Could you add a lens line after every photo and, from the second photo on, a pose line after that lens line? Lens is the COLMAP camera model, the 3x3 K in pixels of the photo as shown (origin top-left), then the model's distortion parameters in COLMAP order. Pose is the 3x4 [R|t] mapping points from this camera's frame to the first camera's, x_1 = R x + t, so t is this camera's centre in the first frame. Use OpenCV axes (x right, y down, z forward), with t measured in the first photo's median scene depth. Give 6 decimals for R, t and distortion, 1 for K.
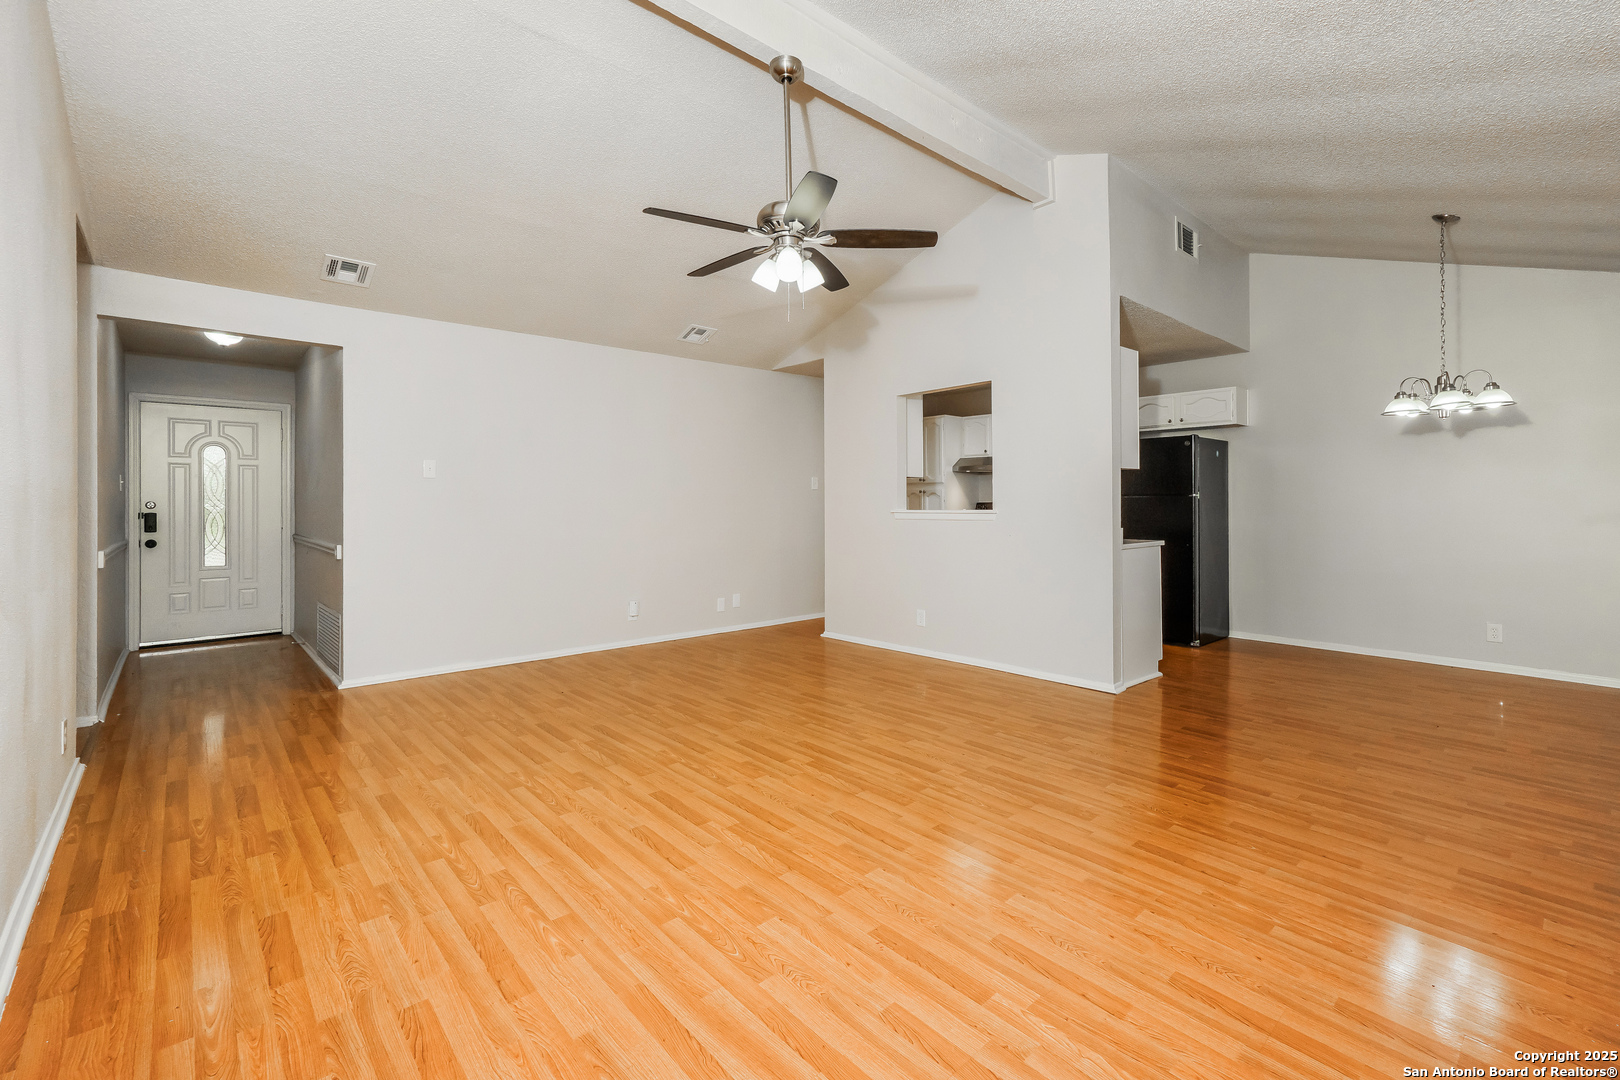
lens RADIAL K [[715.7, 0, 843.9], [0, 715.7, 510.9], [0, 0, 1]] dist [-0.011194, 0.001626]
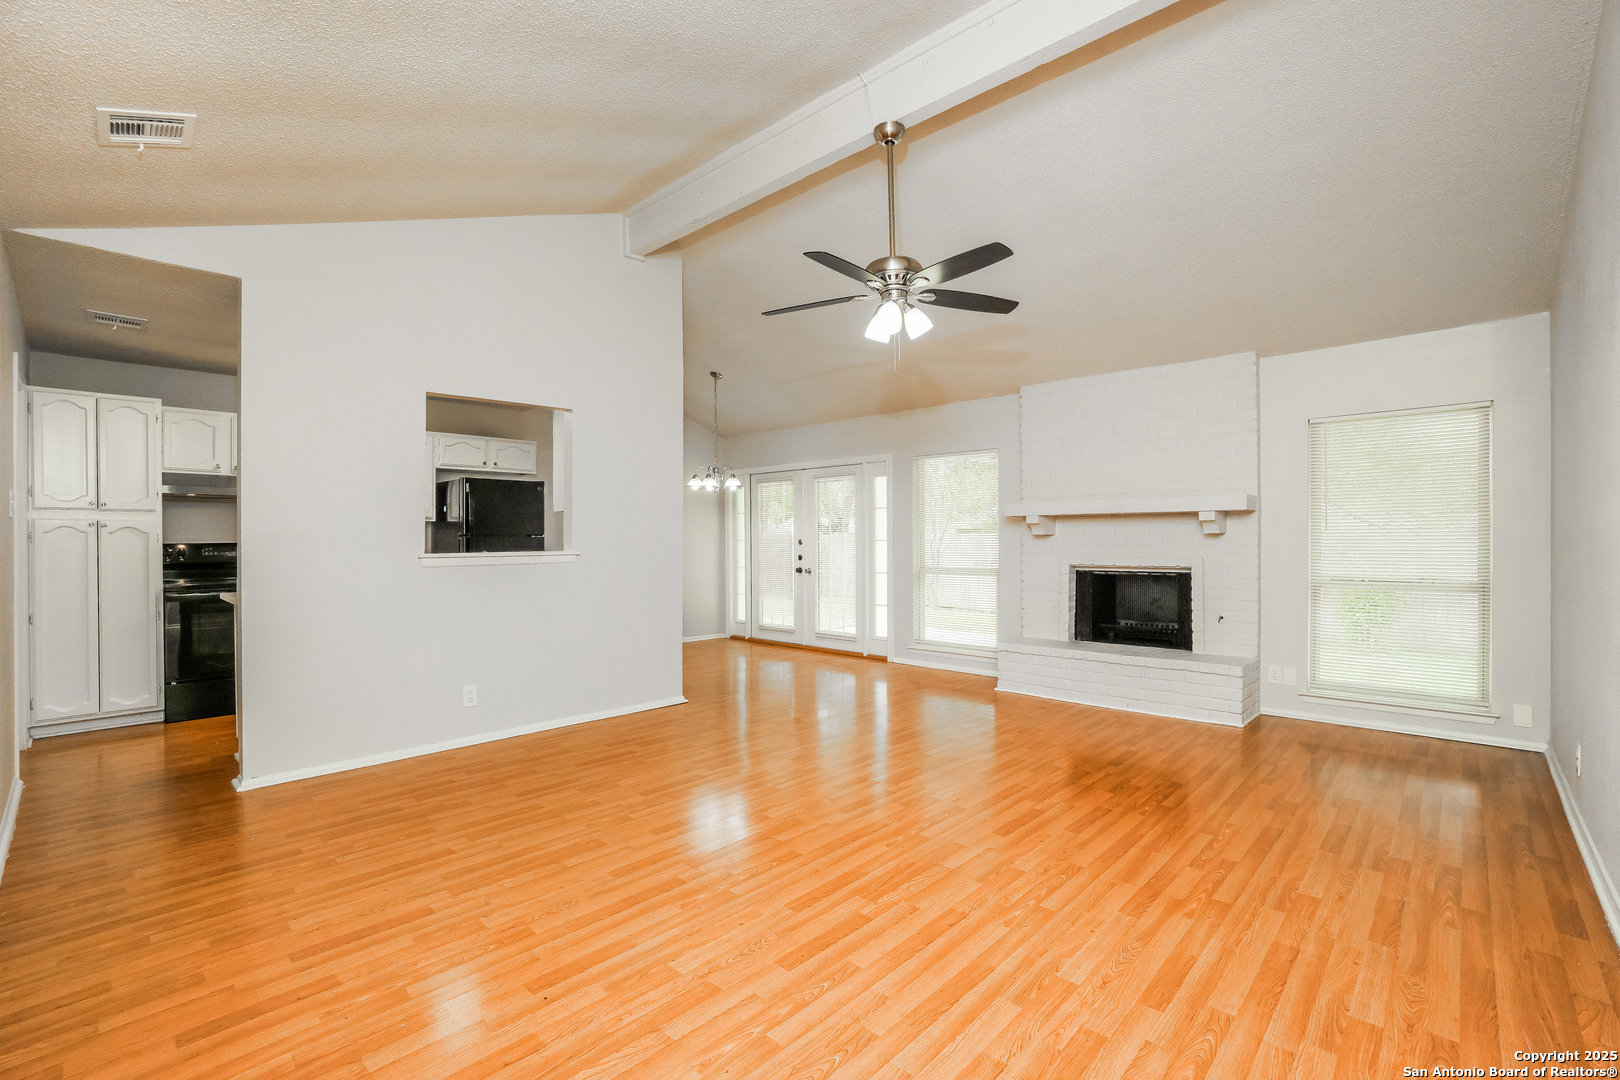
lens RADIAL K [[715.7, 0, 799.5], [0, 715.7, 541.8], [0, 0, 1]] dist [-0.011194, 0.001626]
pose [[-0.068676, 0.000816, 0.997639, -1.449387], [0.008805, 0.999961, -0.000212, -0.023809], [-0.997600, 0.008770, -0.068681, 1.558193]]
